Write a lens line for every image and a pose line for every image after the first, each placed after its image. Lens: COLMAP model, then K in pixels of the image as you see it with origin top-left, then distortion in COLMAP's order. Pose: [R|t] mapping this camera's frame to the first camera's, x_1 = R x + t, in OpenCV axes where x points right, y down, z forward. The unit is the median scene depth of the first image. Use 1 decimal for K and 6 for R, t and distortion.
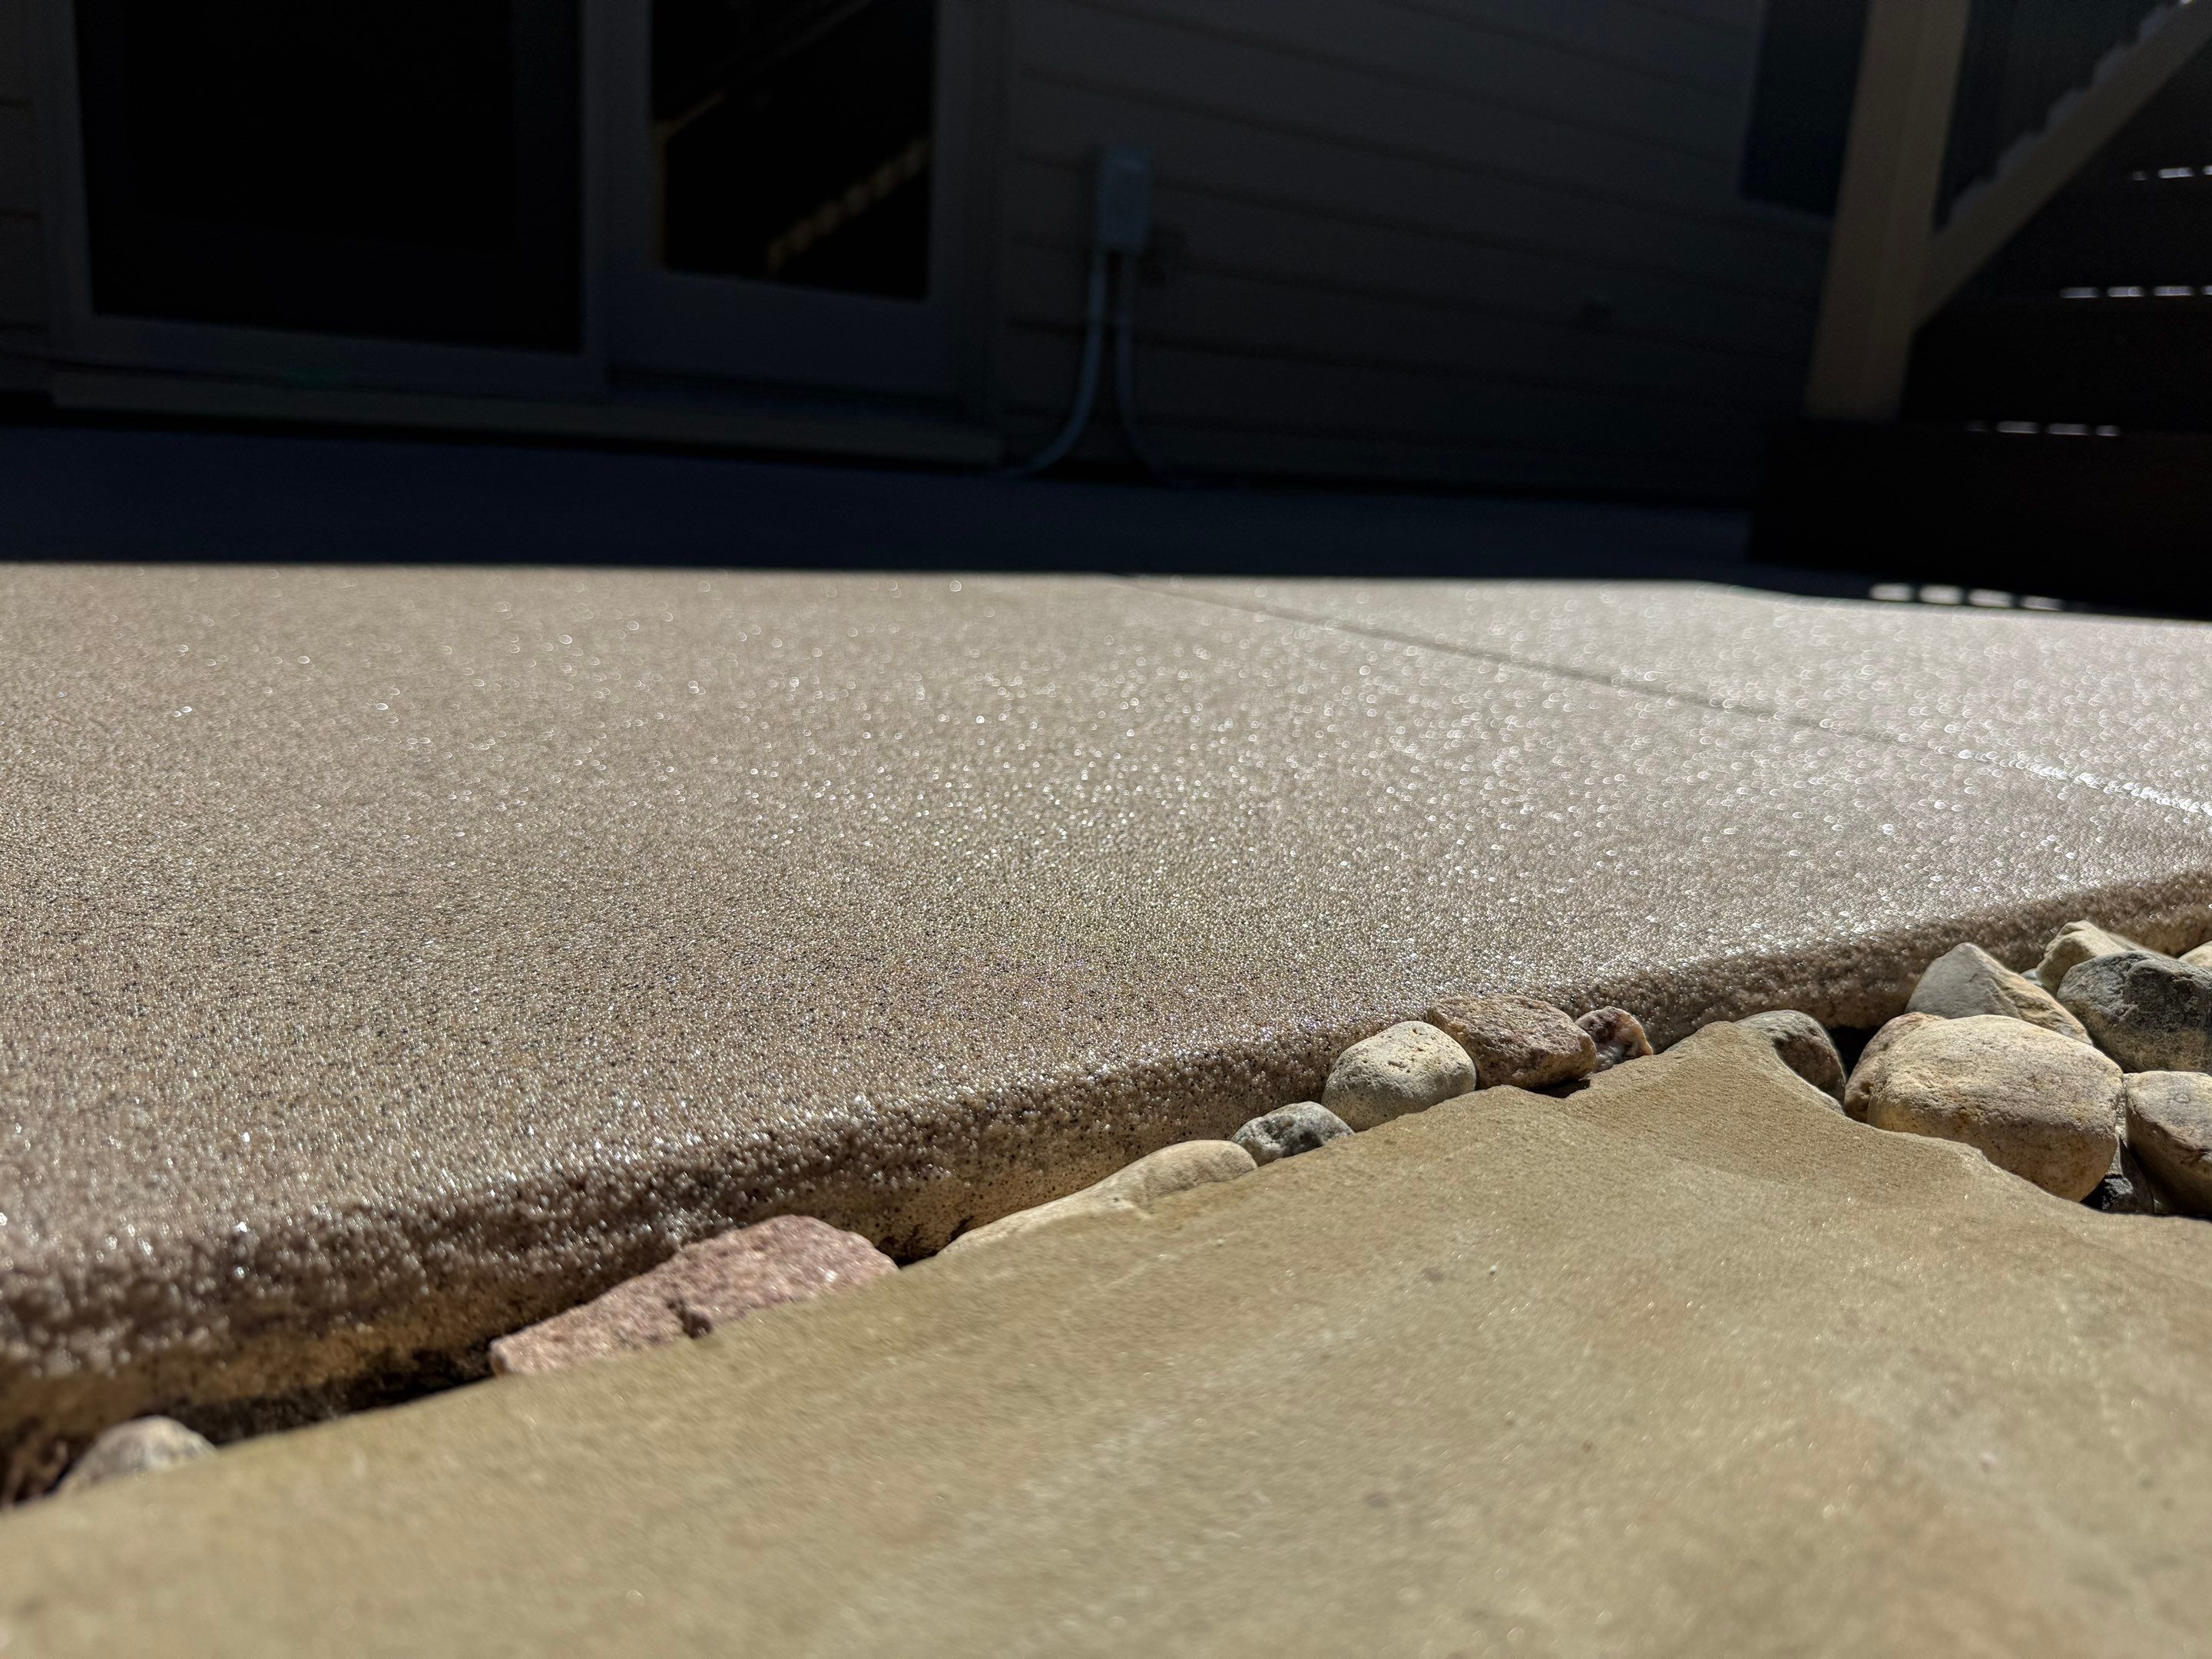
lens RADIAL K [[1598.5, 0, 1106.0], [0, 1598.5, 829.5], [0, 0, 1]] dist [0.005728, -0.029172]
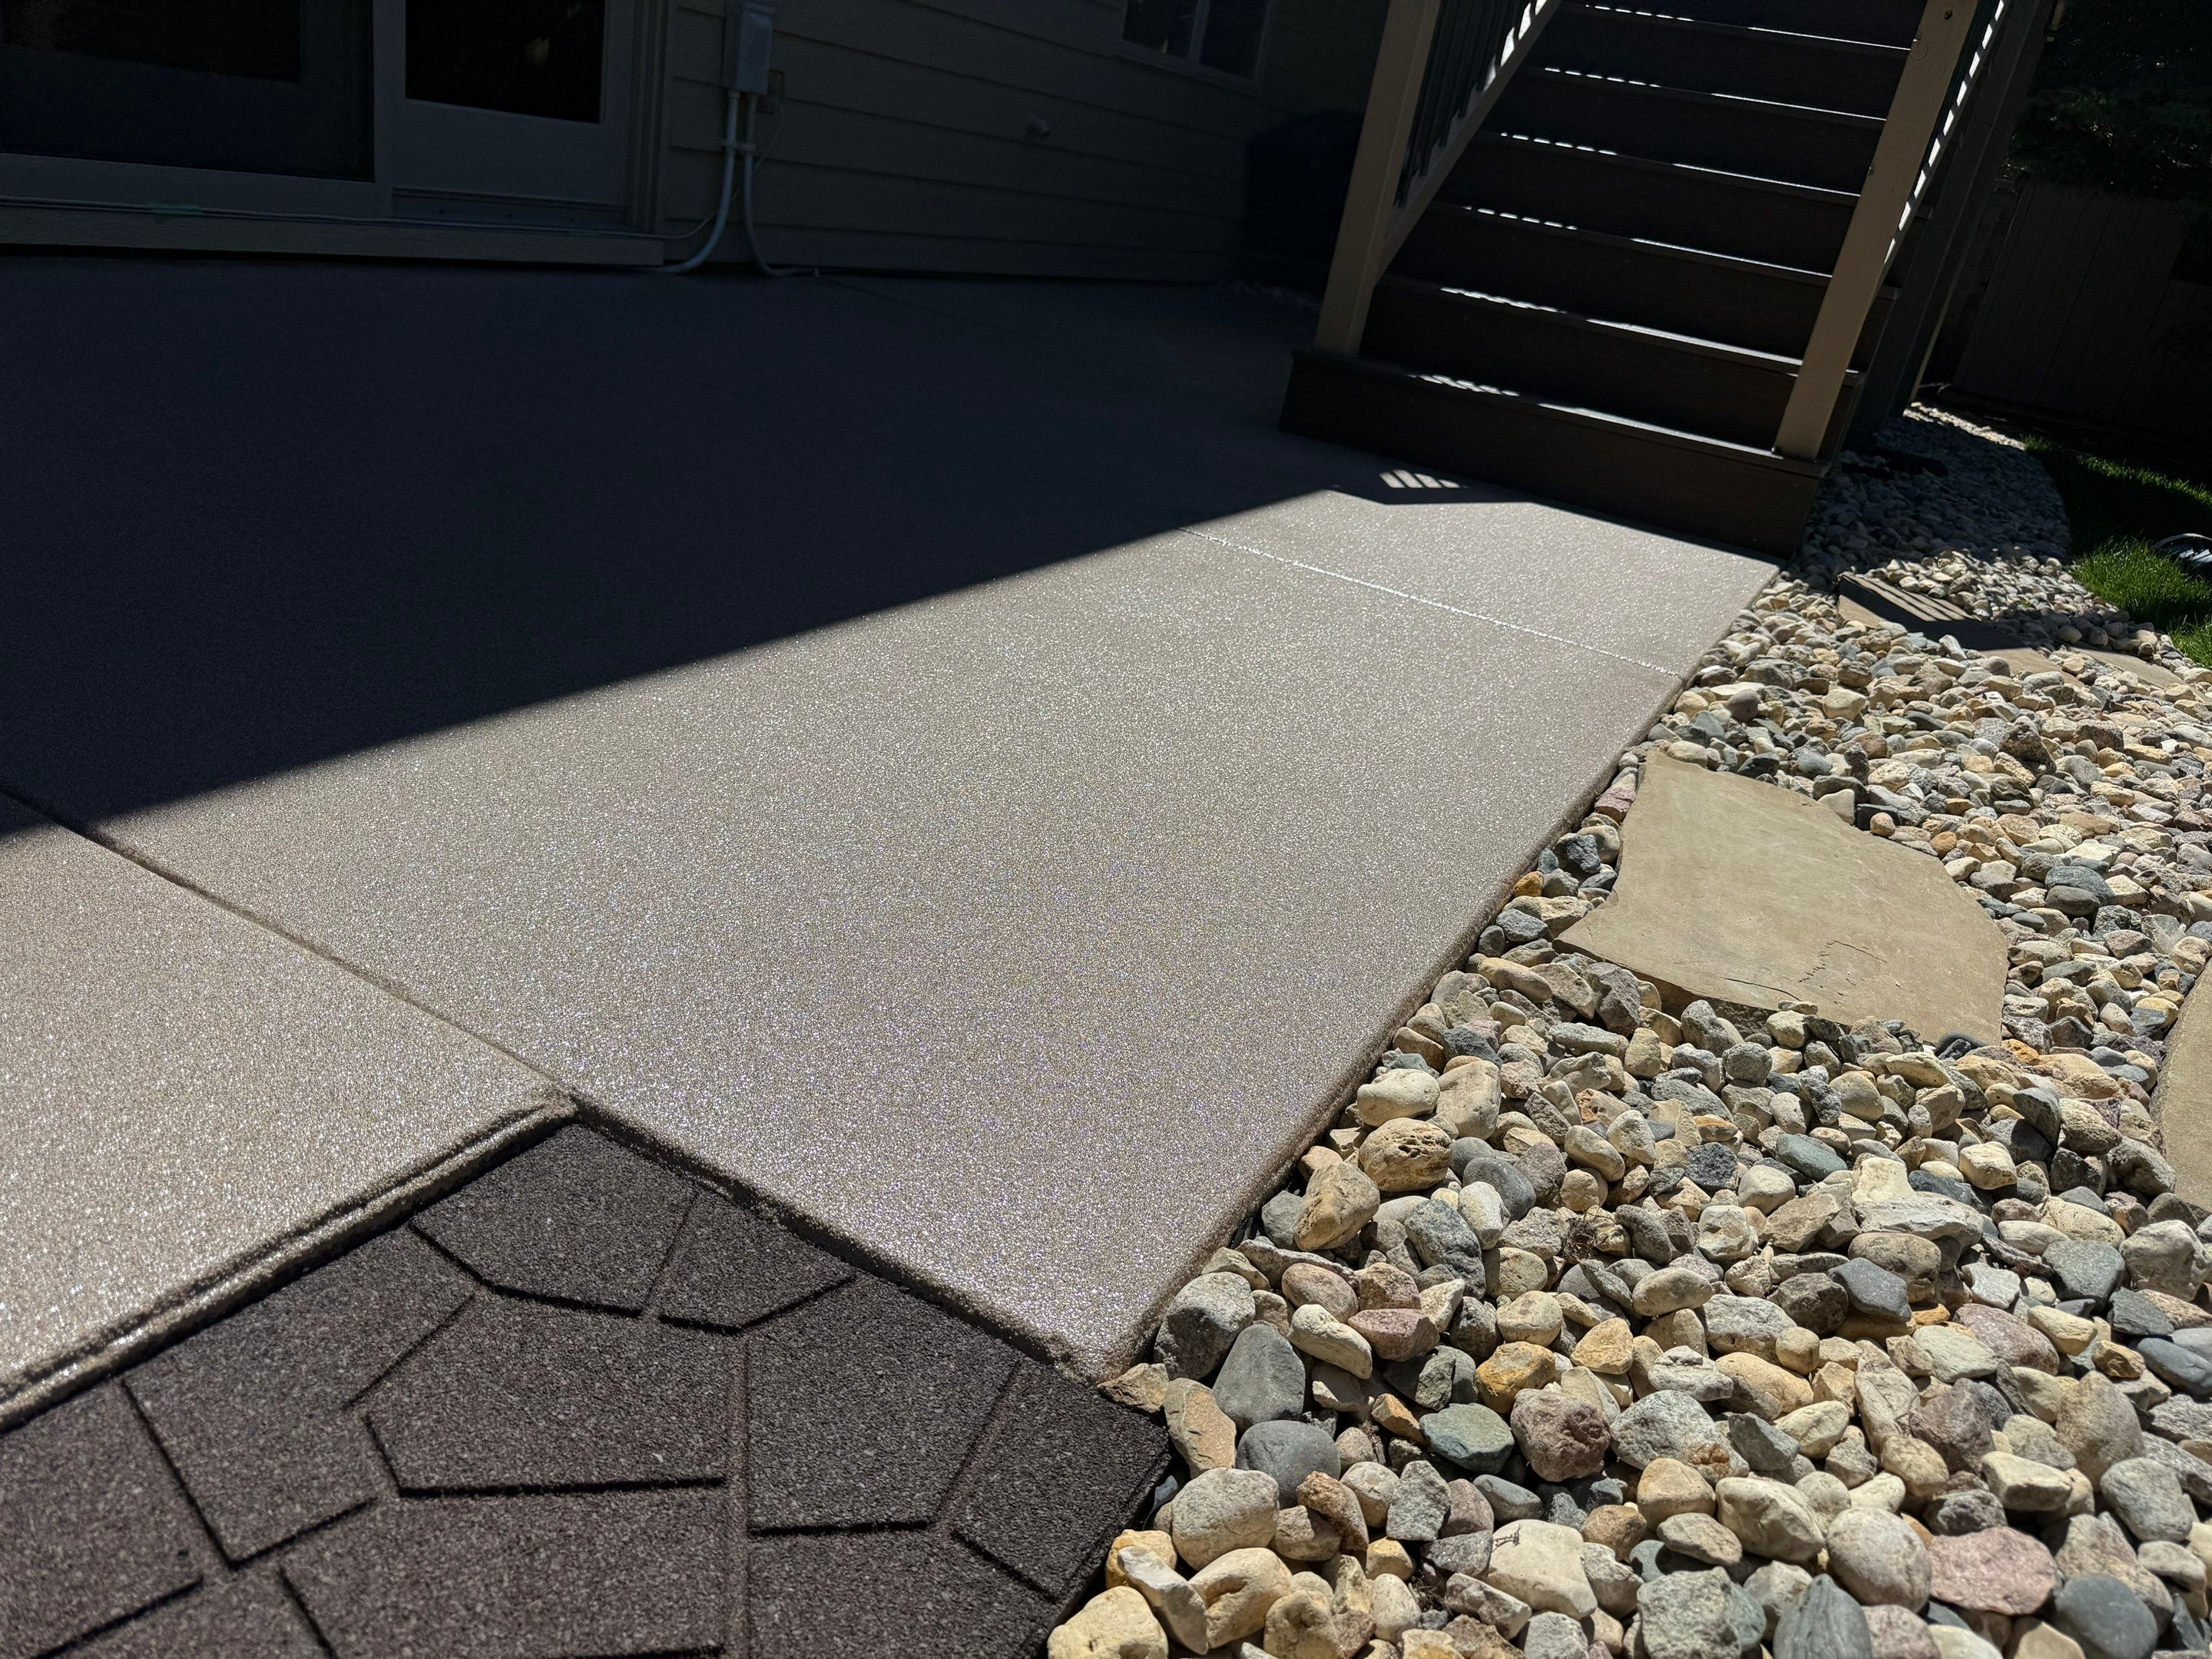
lens RADIAL K [[1581.4, 0, 1106.0], [0, 1581.4, 829.5], [0, 0, 1]] dist [-0.006750, -0.000479]
pose [[0.871692, -0.112494, 0.476968, -0.546744], [-0.001140, 0.972828, 0.231527, -0.121840], [-0.490053, -0.202364, 0.847878, -0.394547]]
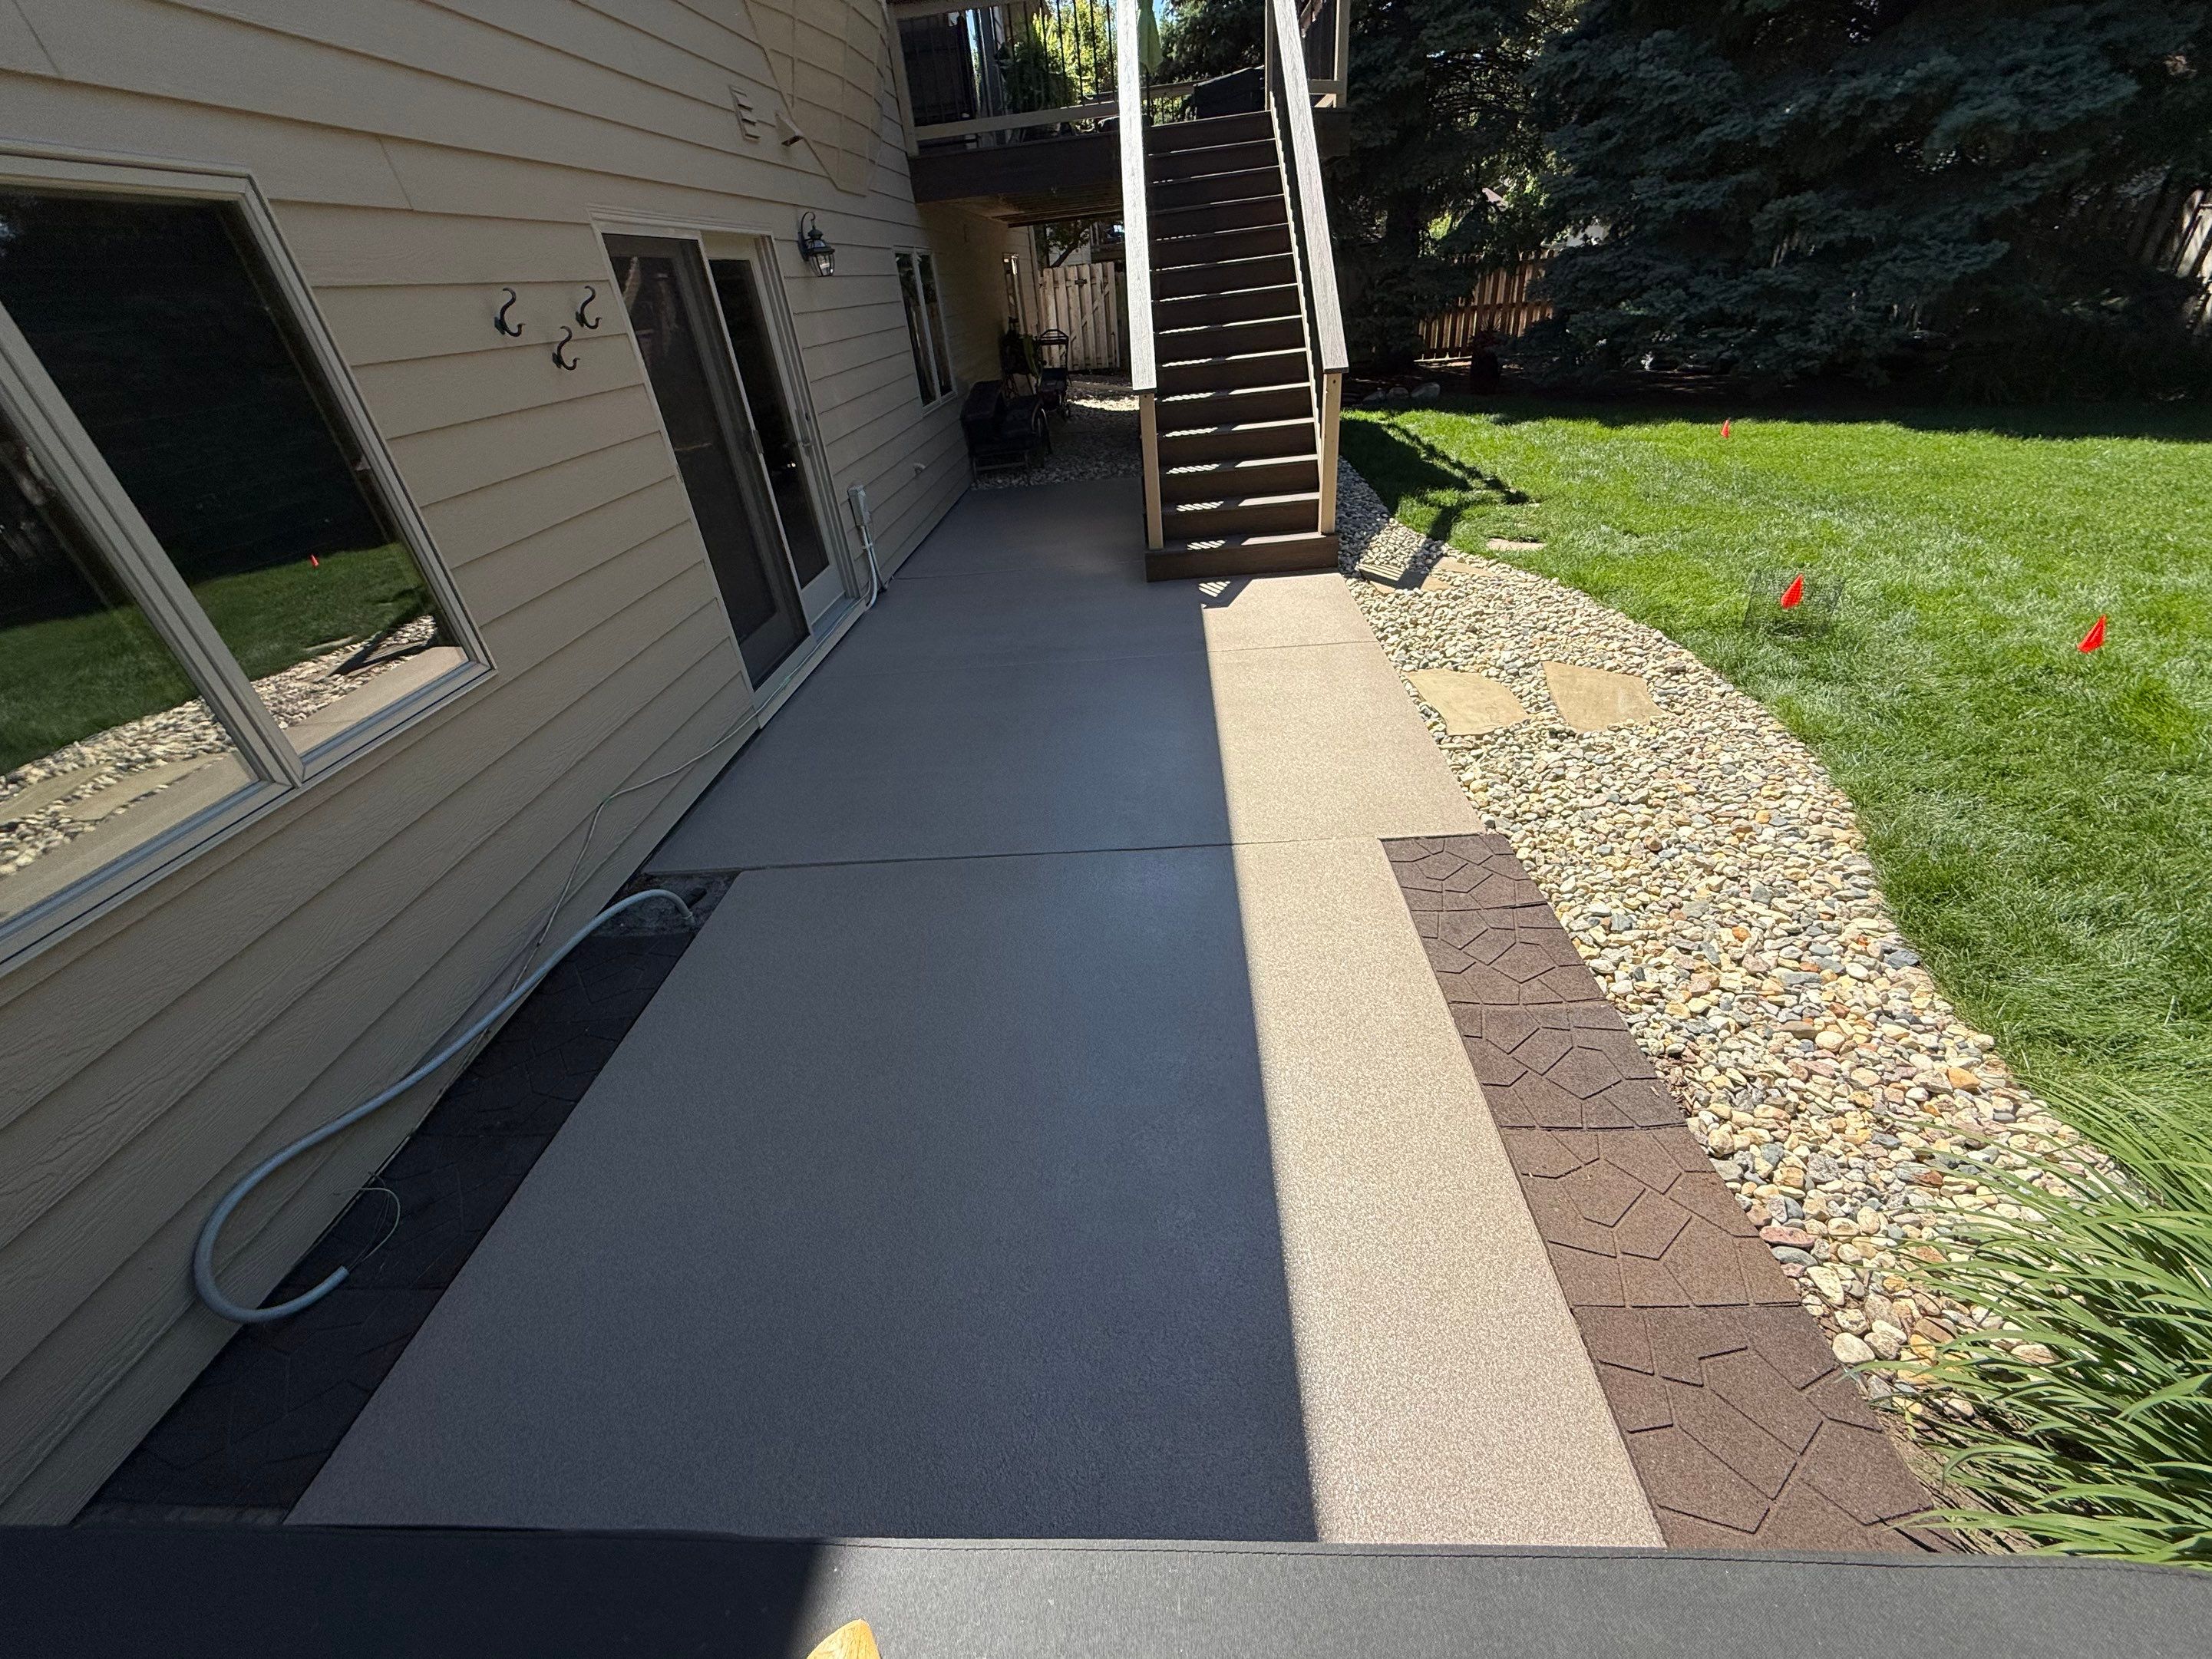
lens RADIAL K [[882.5, 0, 1106.0], [0, 882.5, 829.5], [0, 0, 1]] dist [0.000324, 0.000102]
pose [[0.570897, -0.537845, 0.620321, -1.405302], [0.322766, 0.841741, 0.432776, -0.608236], [-0.754916, -0.046852, 0.654146, -0.532192]]
